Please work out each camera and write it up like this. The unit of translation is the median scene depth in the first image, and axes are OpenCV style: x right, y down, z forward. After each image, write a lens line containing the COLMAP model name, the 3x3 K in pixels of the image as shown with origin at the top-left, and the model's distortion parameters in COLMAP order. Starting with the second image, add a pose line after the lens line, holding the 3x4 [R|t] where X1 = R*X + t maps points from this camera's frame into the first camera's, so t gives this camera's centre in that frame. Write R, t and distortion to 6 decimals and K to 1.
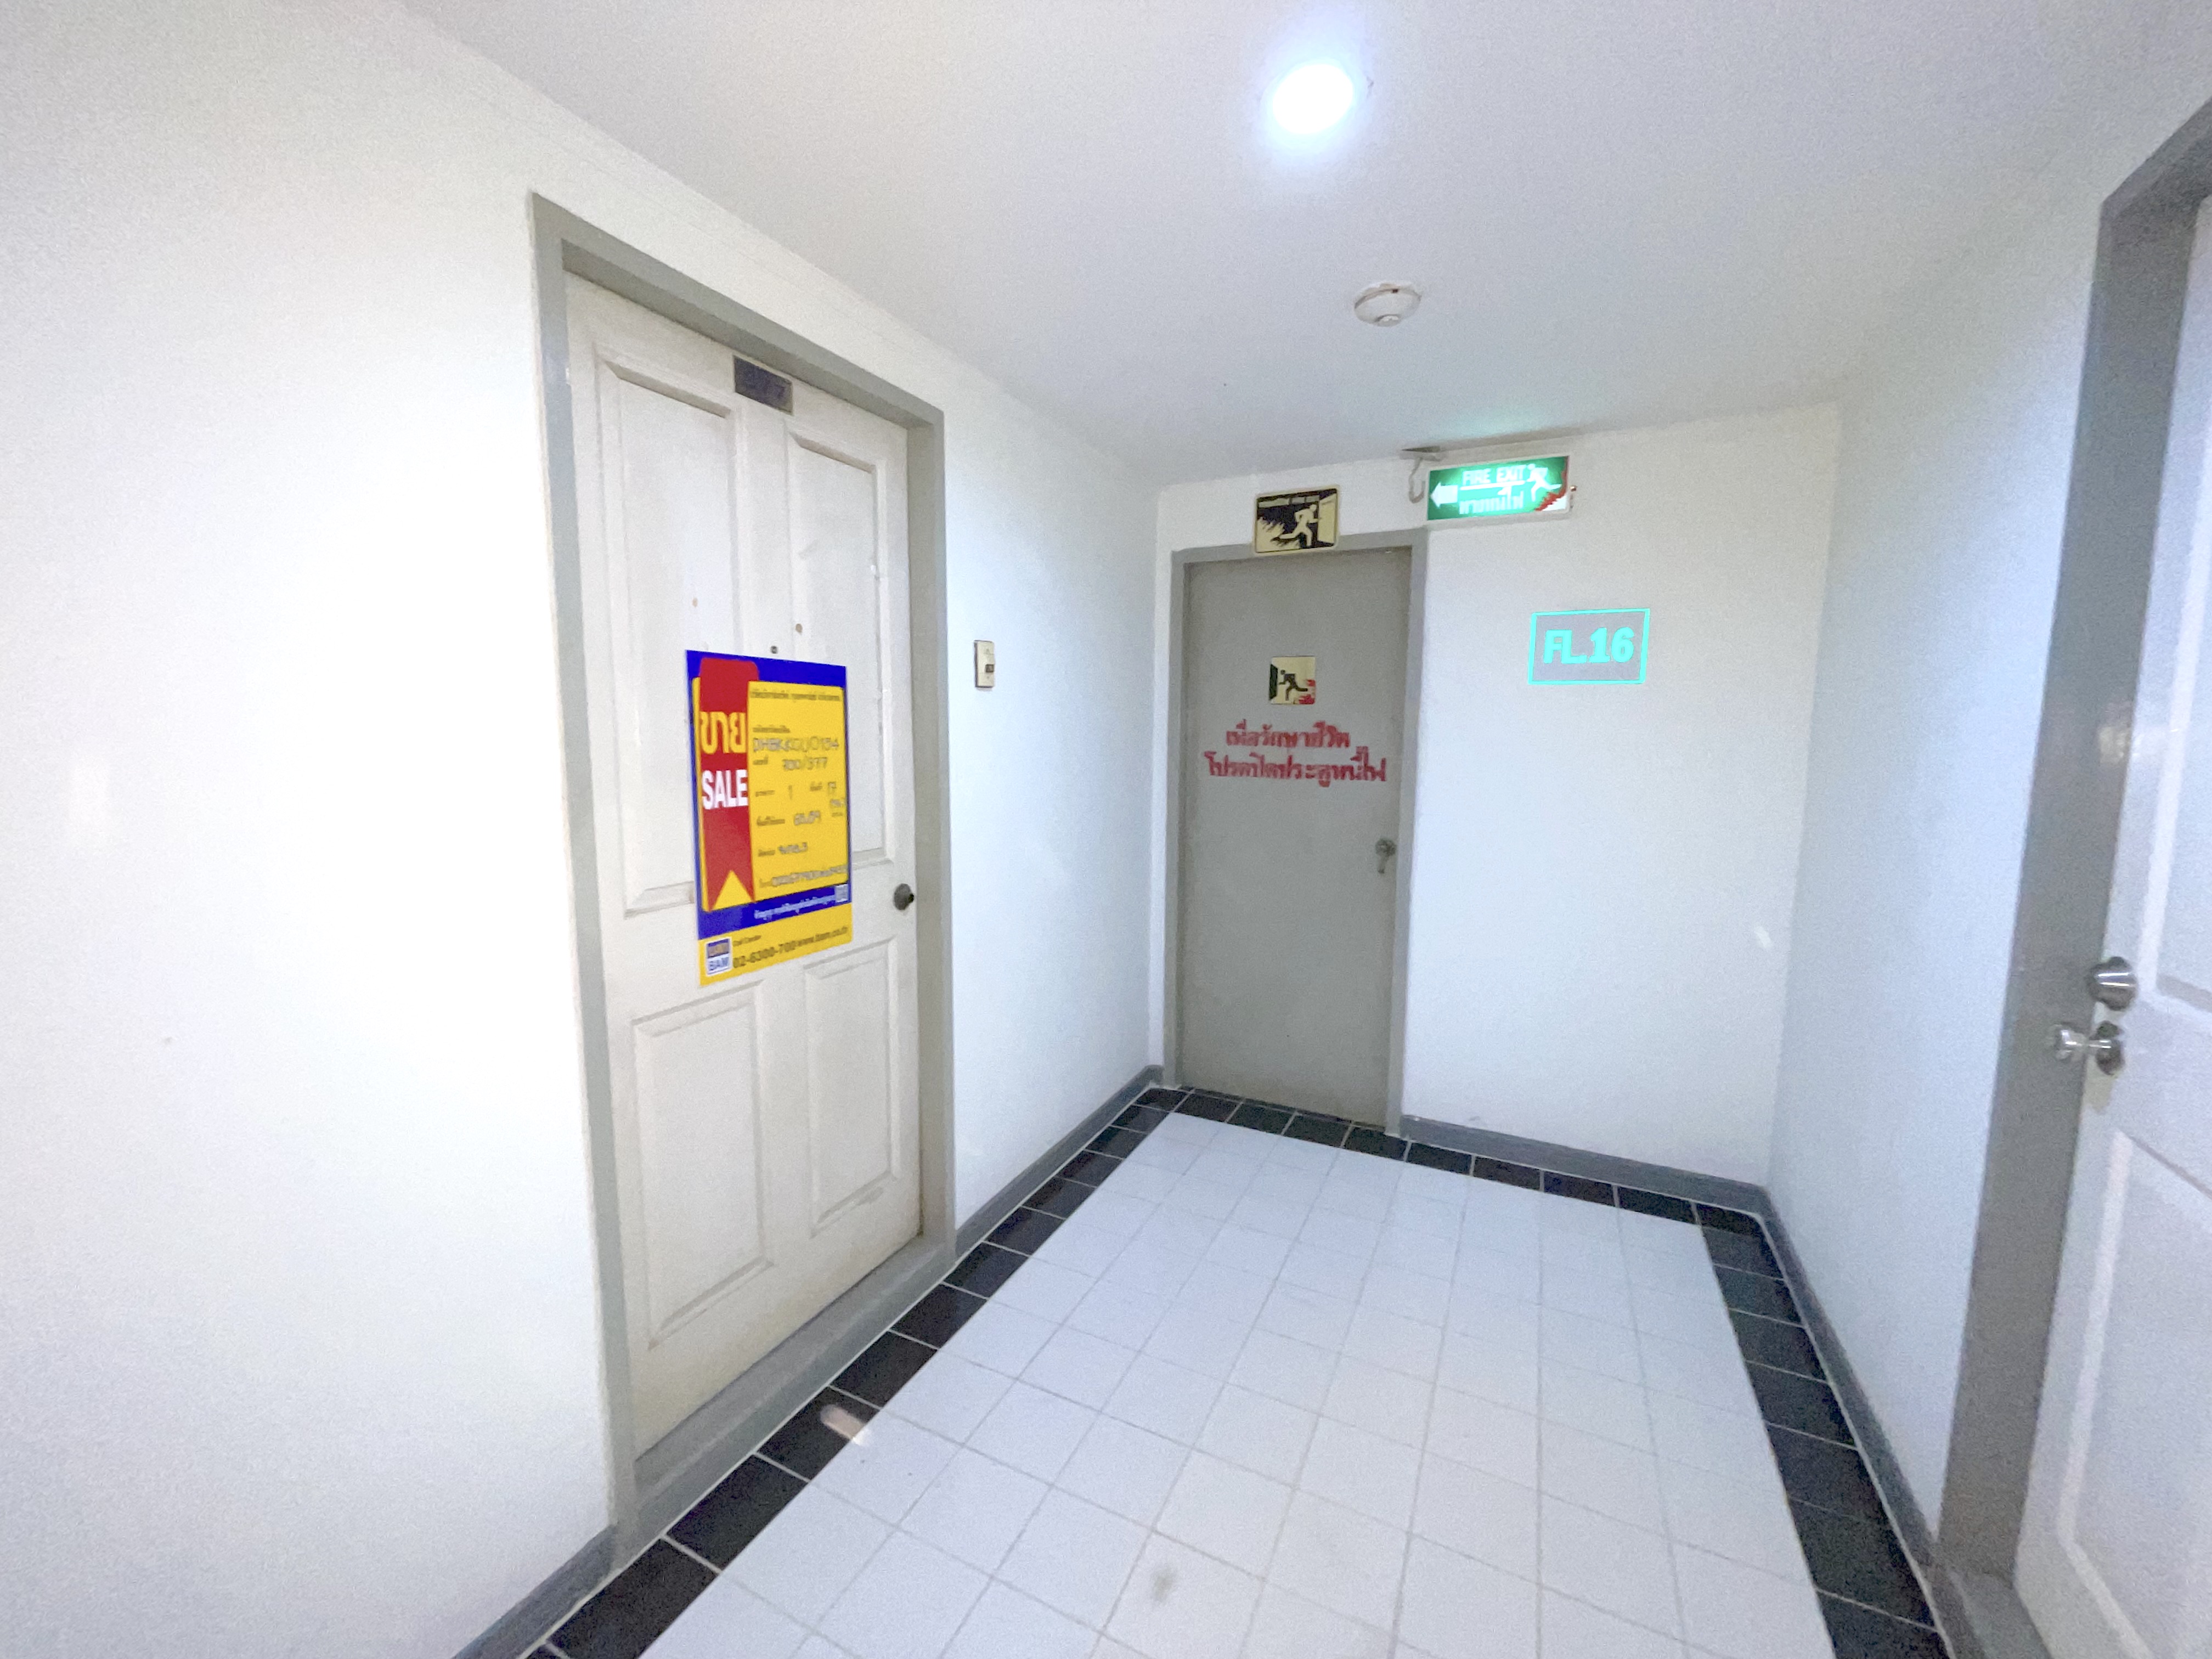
lens RADIAL K [[890.1, 0, 1089.5], [0, 890.1, 826.4], [0, 0, 1]] dist [-0.002202, -0.000029]
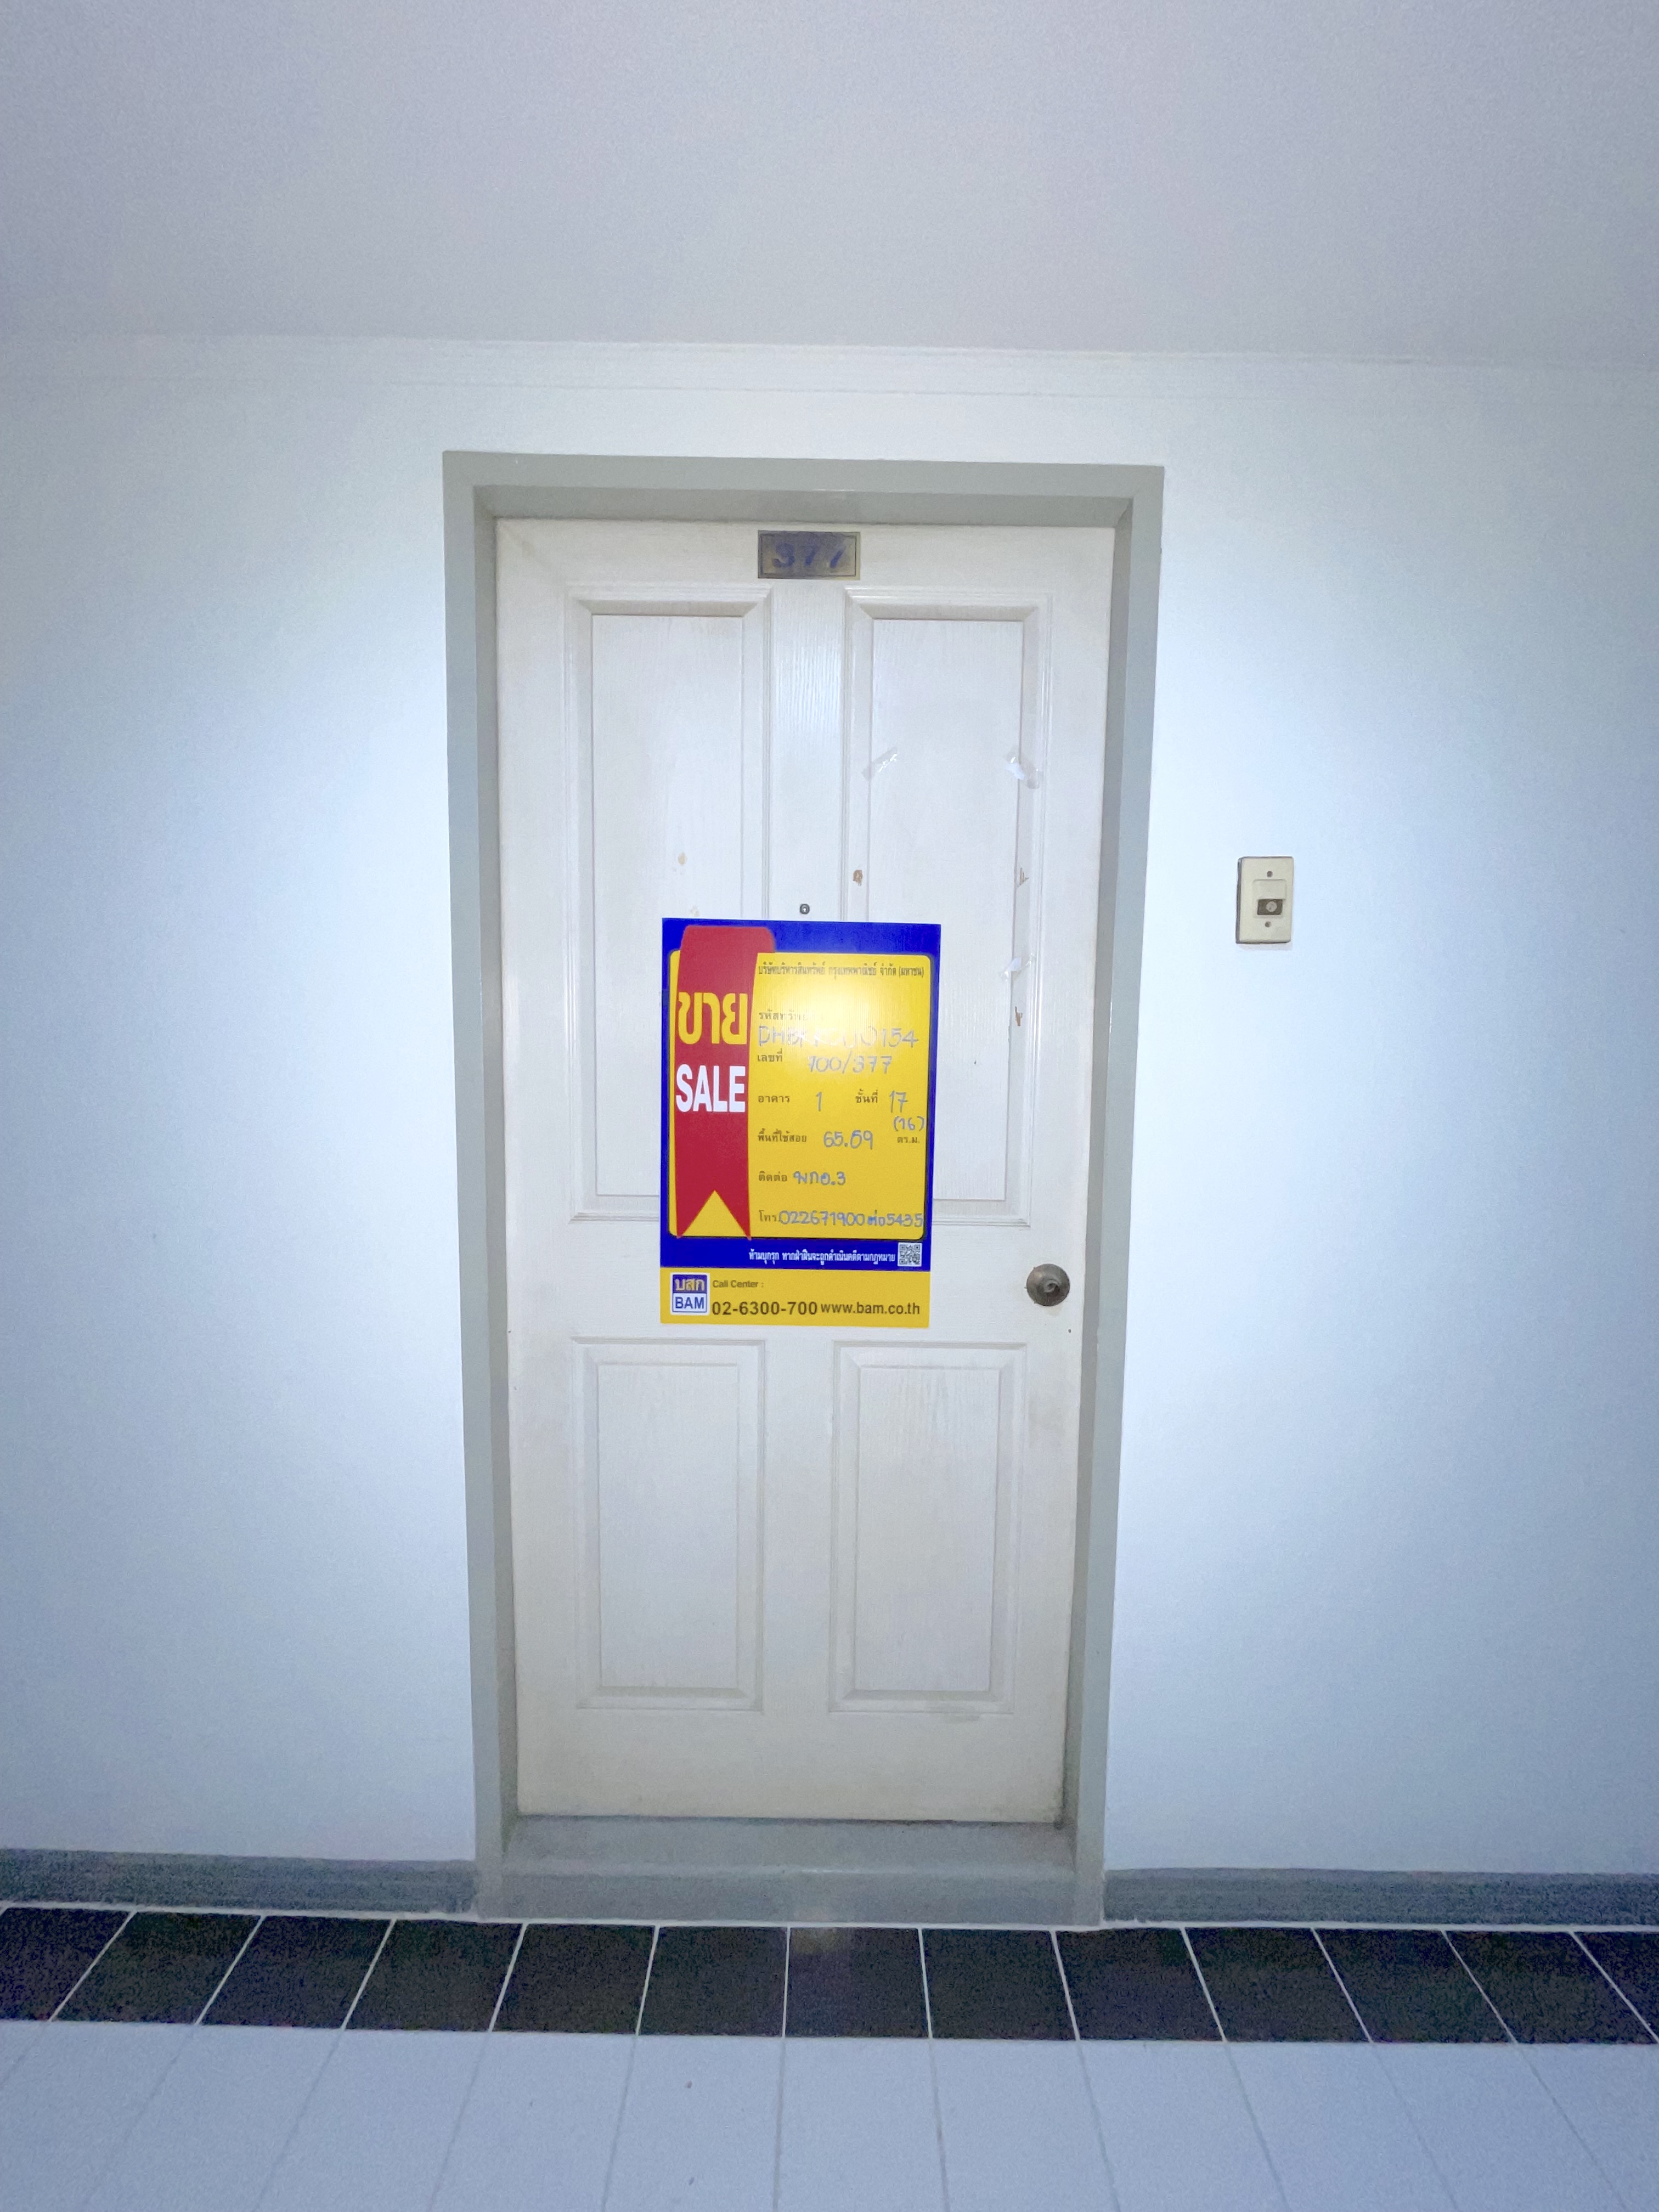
lens RADIAL K [[911.3, 0, 828.8], [0, 911.3, 1097.1], [0, 0, 1]] dist [0.002763, -0.000045]
pose [[0.451489, 0.079966, -0.888686, 0.347427], [-0.108951, 0.993464, 0.034043, -0.070551], [0.885600, 0.081454, 0.457251, 0.686619]]
